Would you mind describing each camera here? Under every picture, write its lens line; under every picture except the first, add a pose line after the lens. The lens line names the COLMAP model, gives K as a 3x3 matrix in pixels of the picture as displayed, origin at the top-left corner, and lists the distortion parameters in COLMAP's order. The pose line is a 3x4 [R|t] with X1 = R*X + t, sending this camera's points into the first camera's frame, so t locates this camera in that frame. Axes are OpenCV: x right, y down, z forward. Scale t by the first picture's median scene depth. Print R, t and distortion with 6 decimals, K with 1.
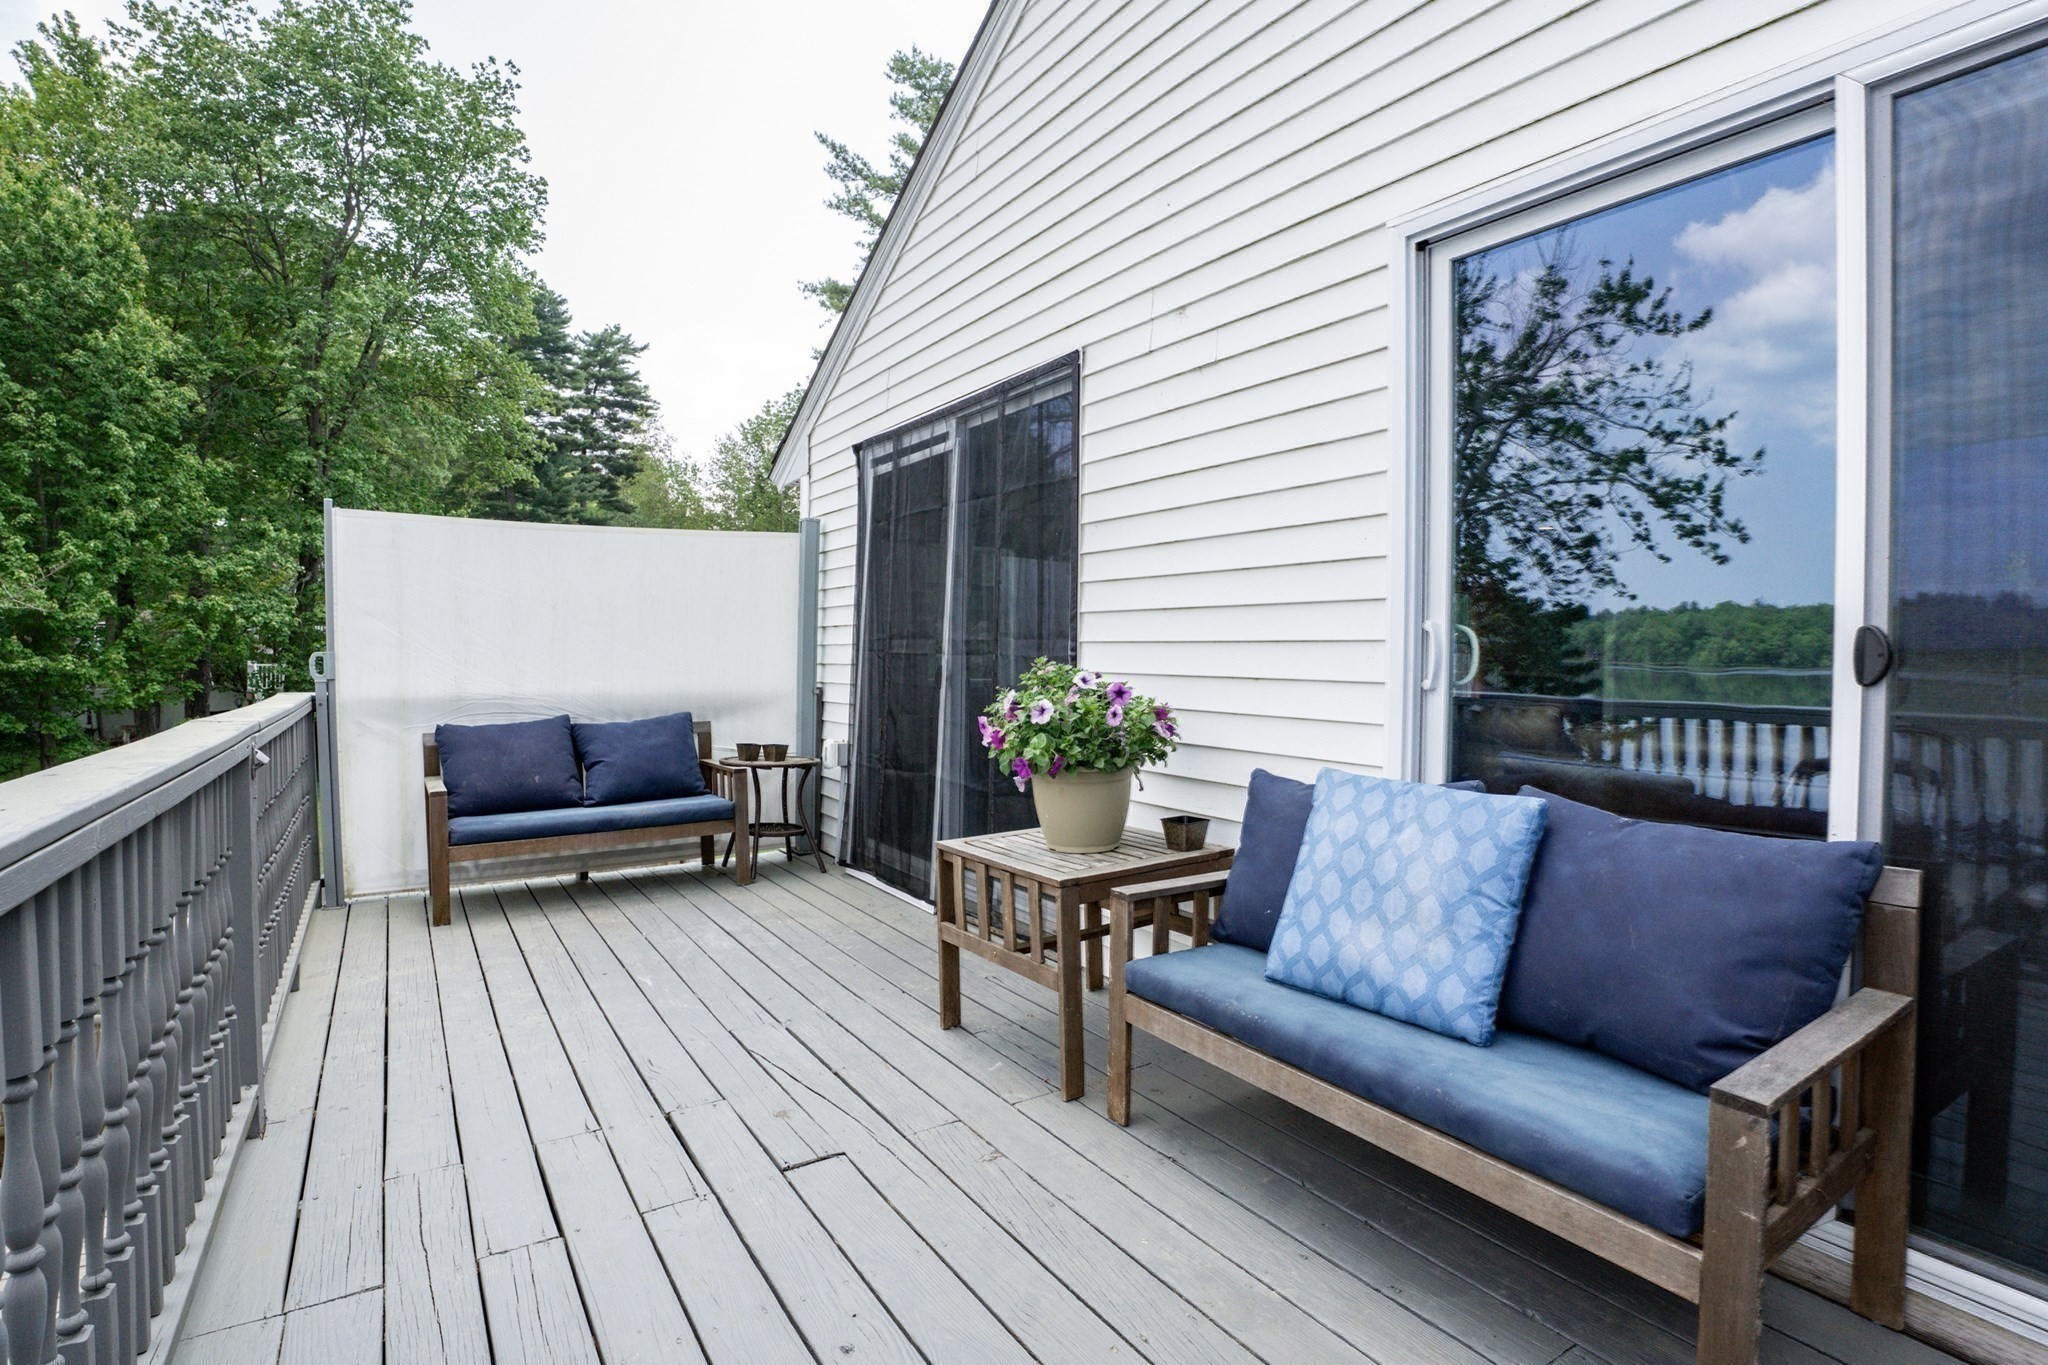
lens RADIAL K [[957.5, 0, 1020.6], [0, 957.5, 667.5], [0, 0, 1]] dist [-0.077893, 0.021104]
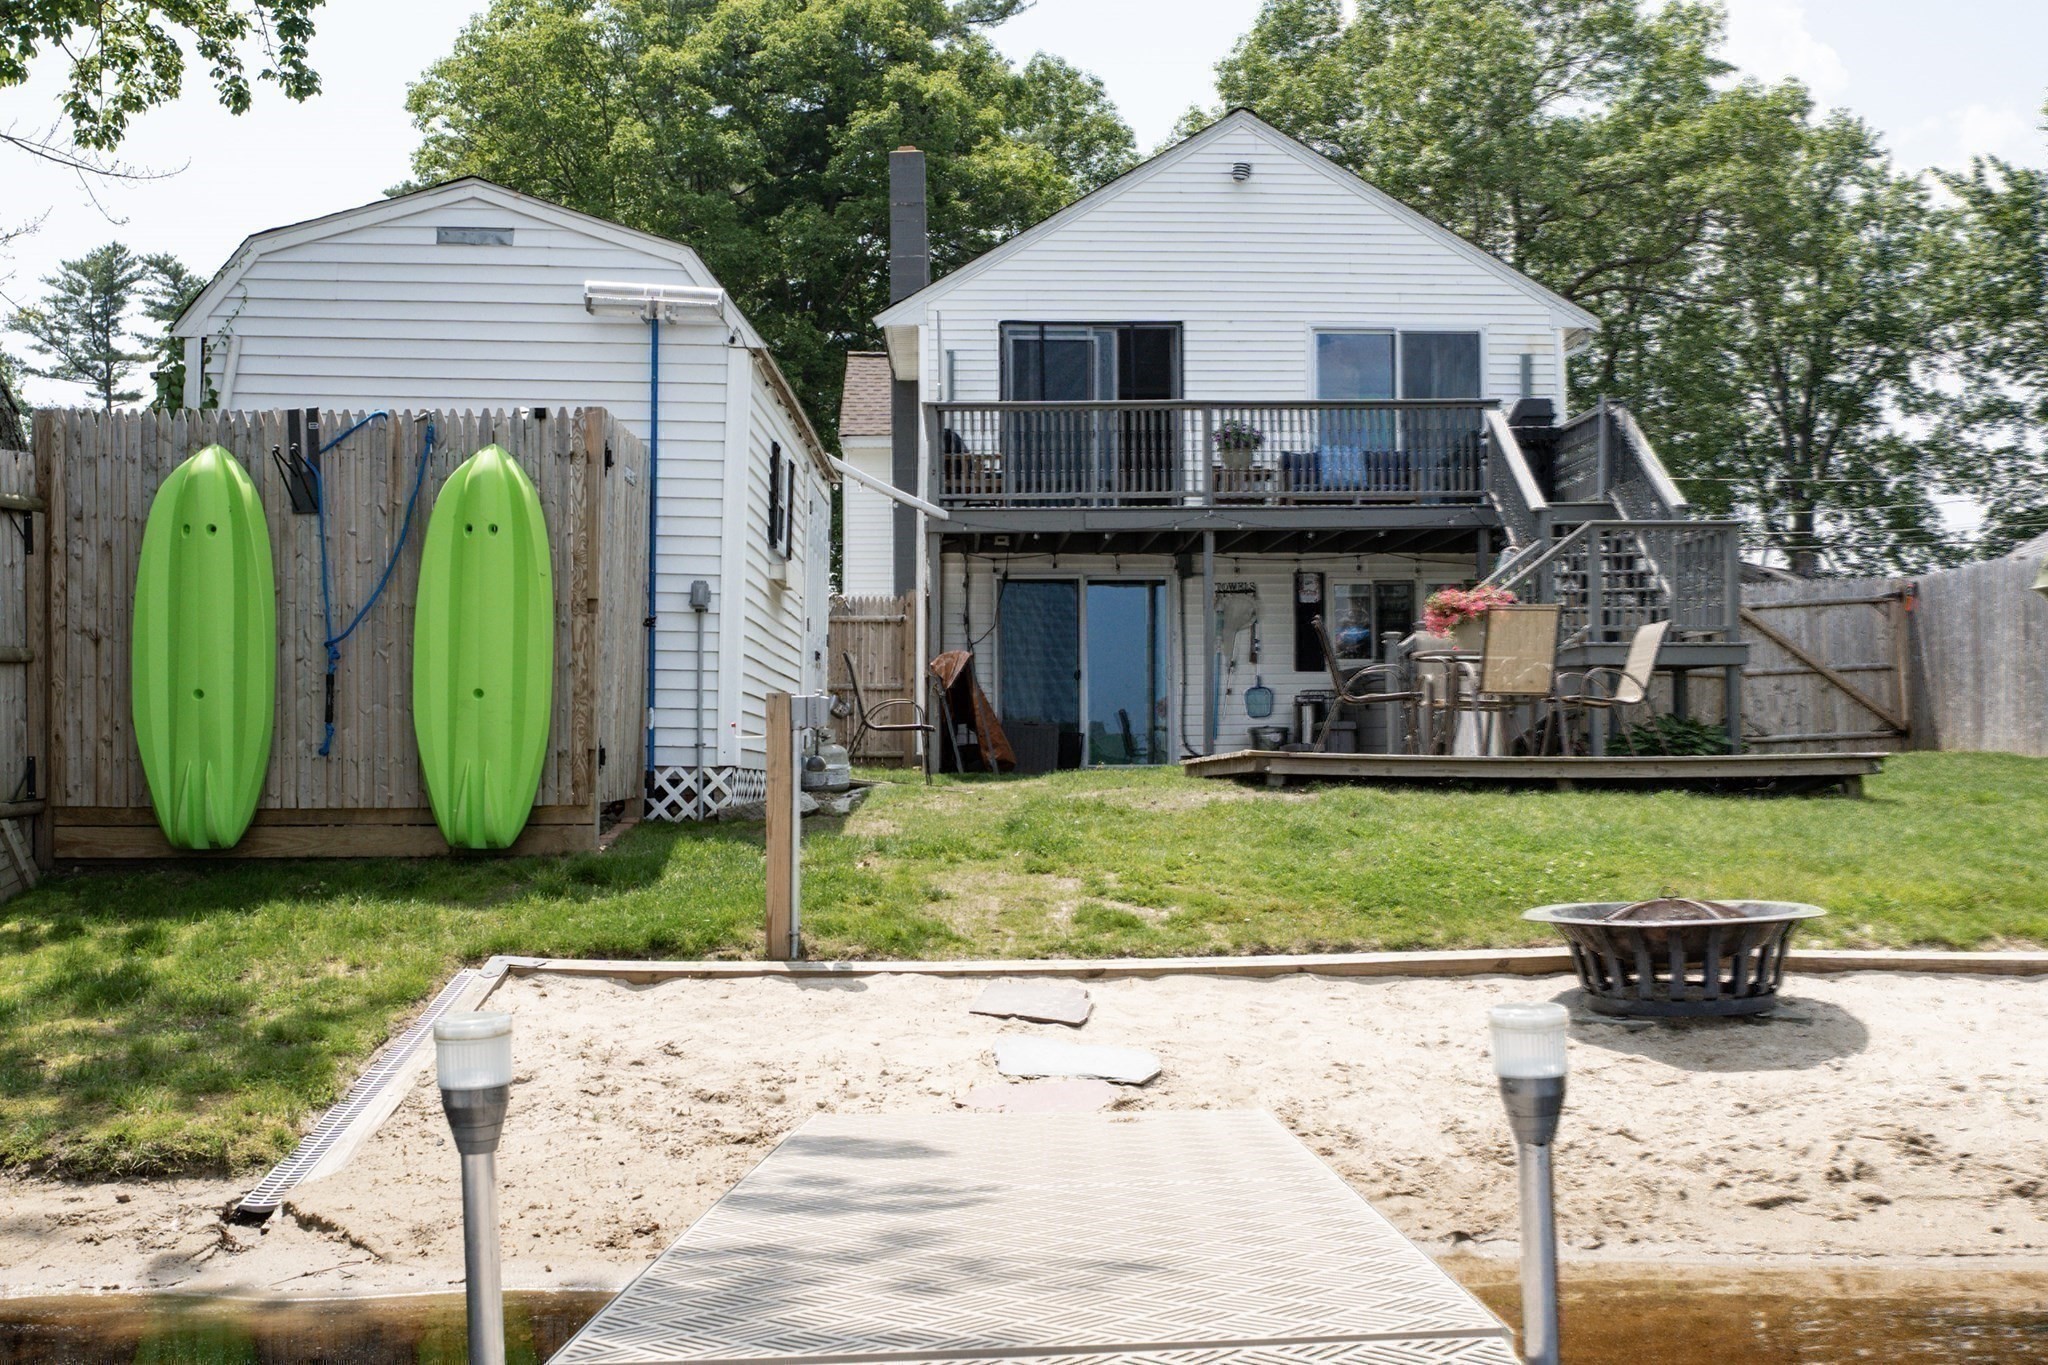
lens RADIAL K [[2115.0, 0, 1024.0], [0, 2115.0, 682.5], [0, 0, 1]] dist [0.011053, 0.023128]
pose [[0.525578, 0.041962, 0.849710, -8.287608], [0.024444, 0.997626, -0.064385, 1.719646], [-0.850394, 0.054609, 0.523304, -2.798059]]
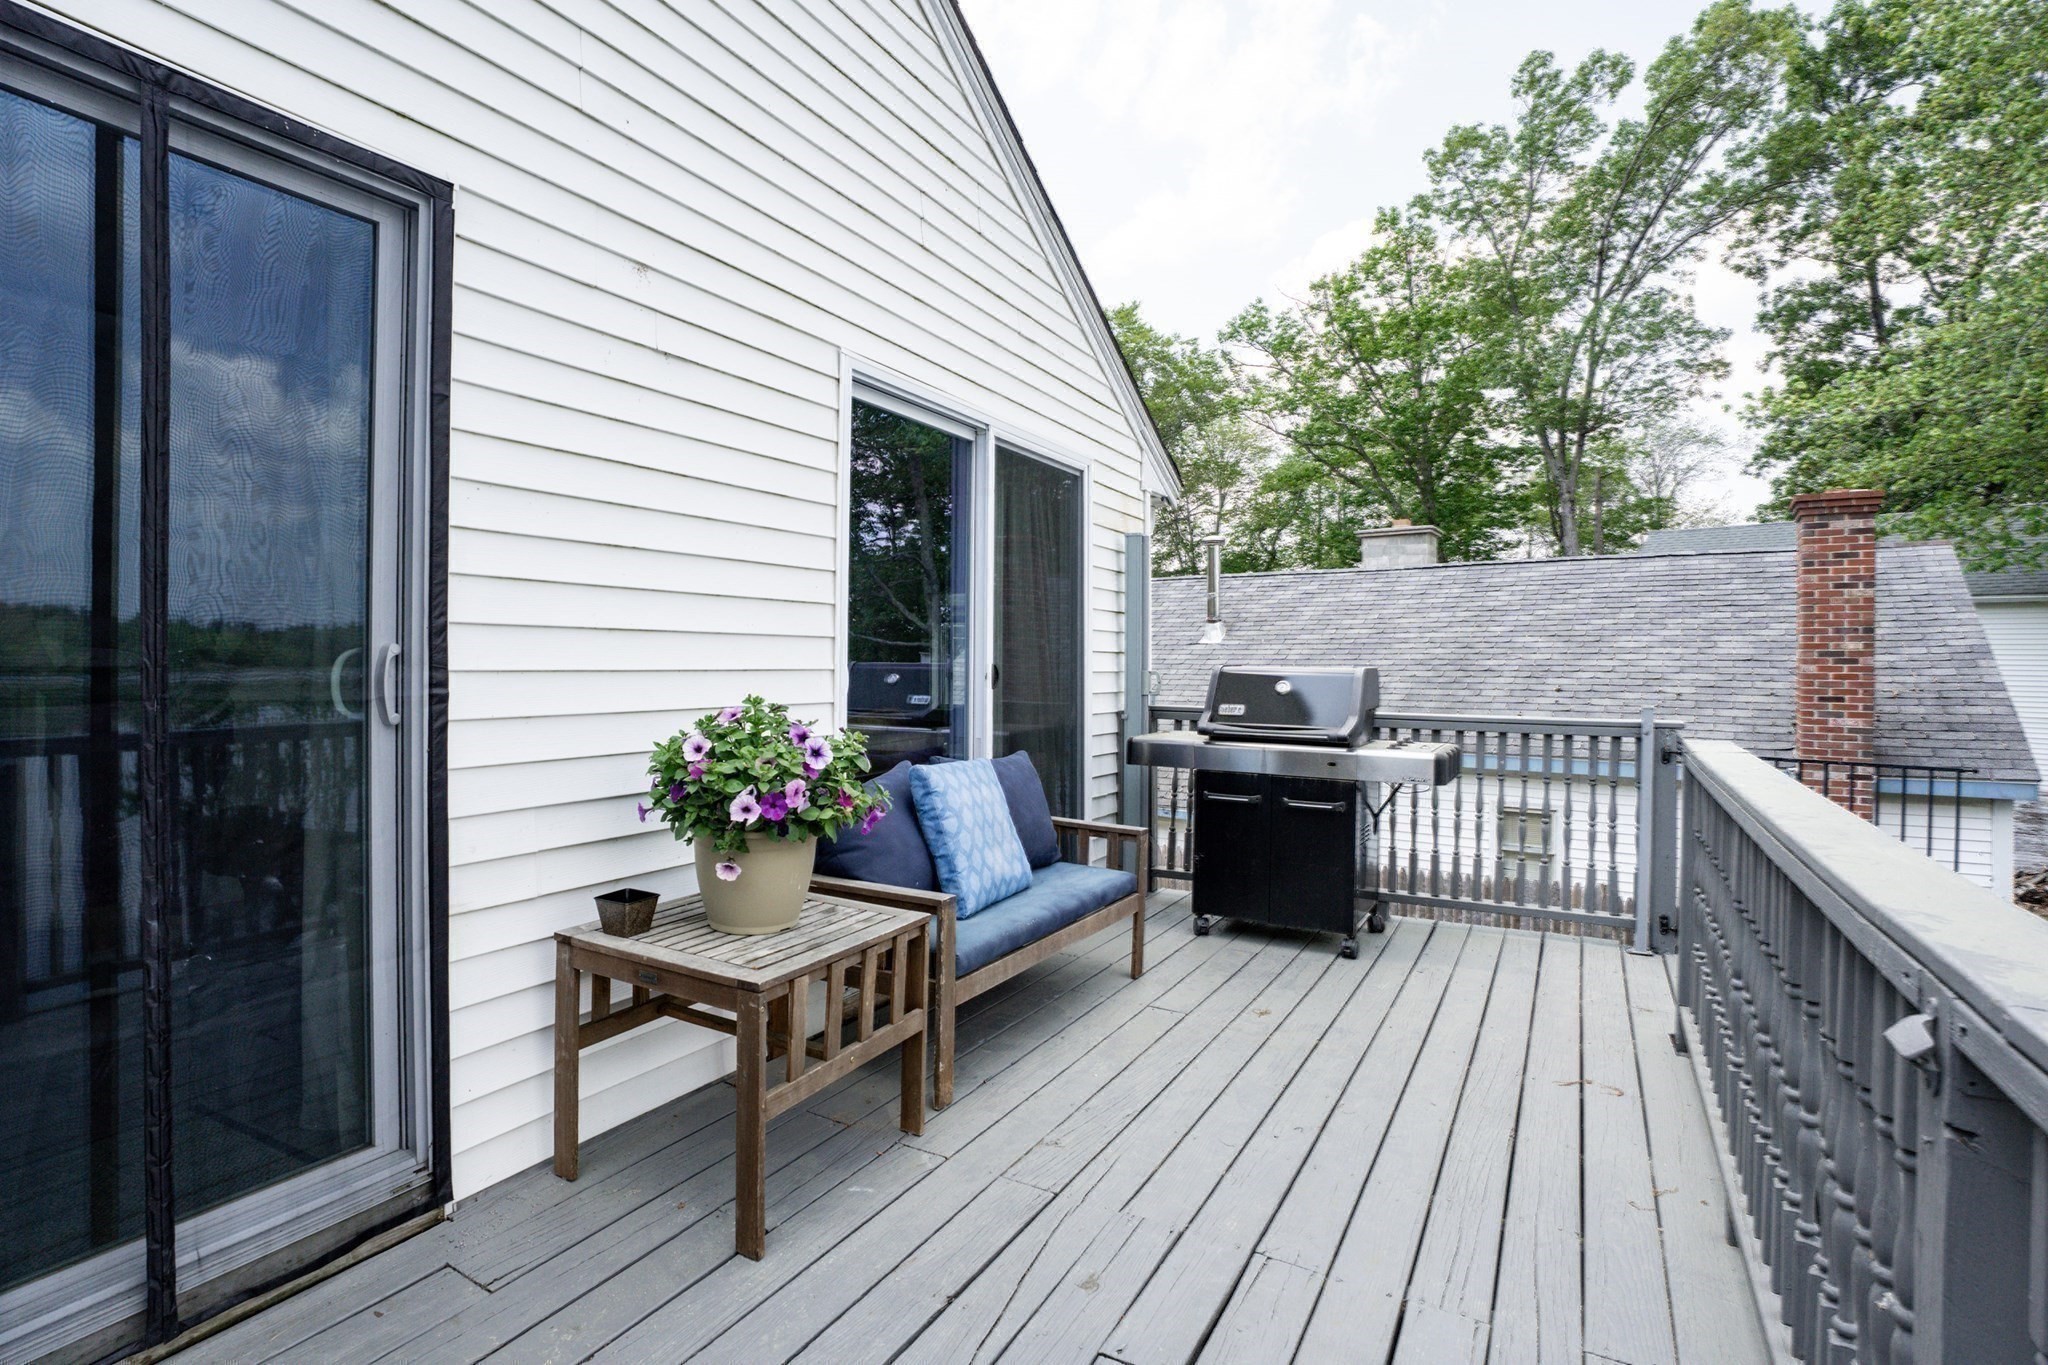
lens RADIAL K [[956.6, 0, 1018.0], [0, 956.6, 676.3], [0, 0, 1]] dist [-0.053723, -0.000073]
pose [[-0.427712, -0.018398, 0.903728, -0.923905], [0.015968, 0.999483, 0.027904, -0.052175], [-0.903774, 0.026365, -0.427197, 1.374238]]
